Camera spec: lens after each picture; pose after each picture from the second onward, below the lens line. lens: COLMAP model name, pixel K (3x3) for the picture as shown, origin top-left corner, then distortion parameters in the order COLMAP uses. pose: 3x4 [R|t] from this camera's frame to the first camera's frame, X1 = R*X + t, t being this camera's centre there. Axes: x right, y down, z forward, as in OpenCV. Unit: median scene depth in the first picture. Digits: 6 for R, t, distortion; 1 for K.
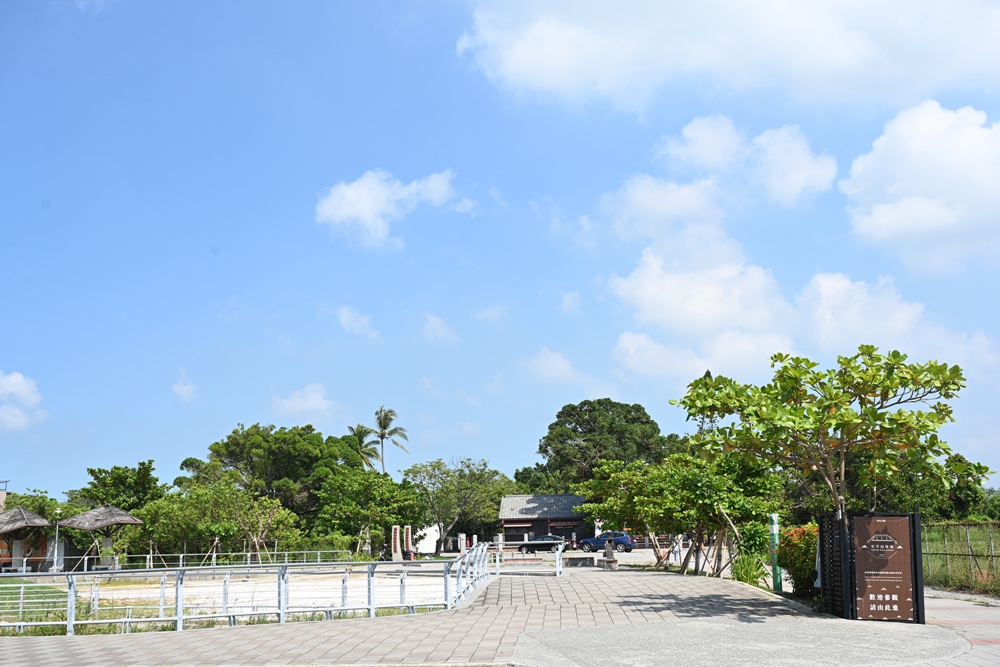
lens RADIAL K [[1165.9, 0, 502.6], [0, 1165.9, 331.1], [0, 0, 1]] dist [-0.001528, 0.000000]
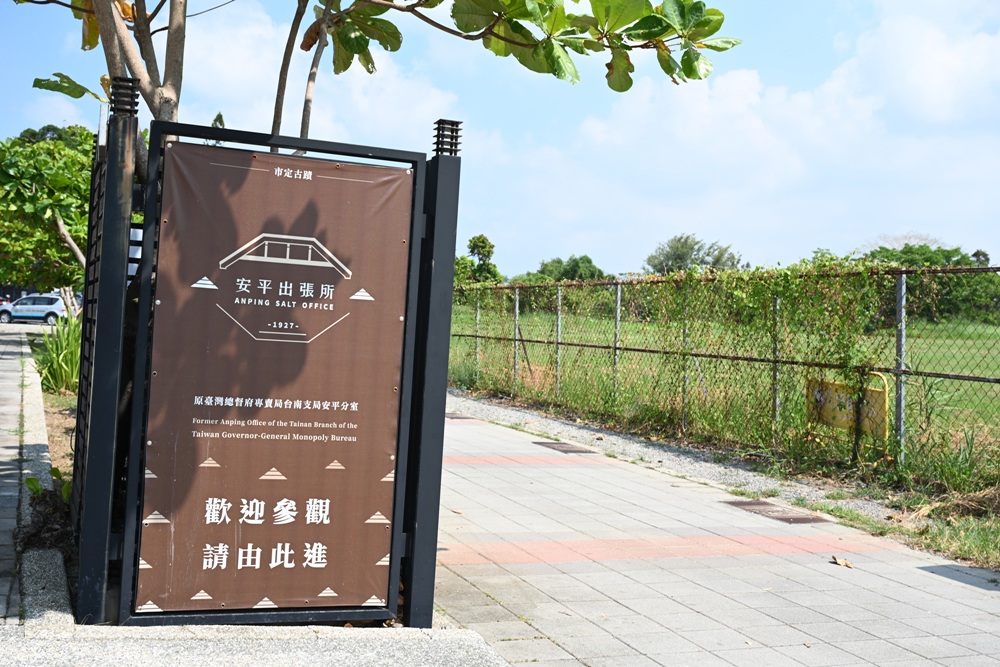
lens RADIAL K [[1165.9, 0, 500.7], [0, 1165.9, 332.5], [0, 0, 1]] dist [-0.001528, 0.000000]
pose [[0.921691, 0.041792, 0.385666, 0.278406], [-0.114630, 0.979125, 0.167850, 0.151354], [-0.370601, -0.198914, 0.907242, 0.782791]]
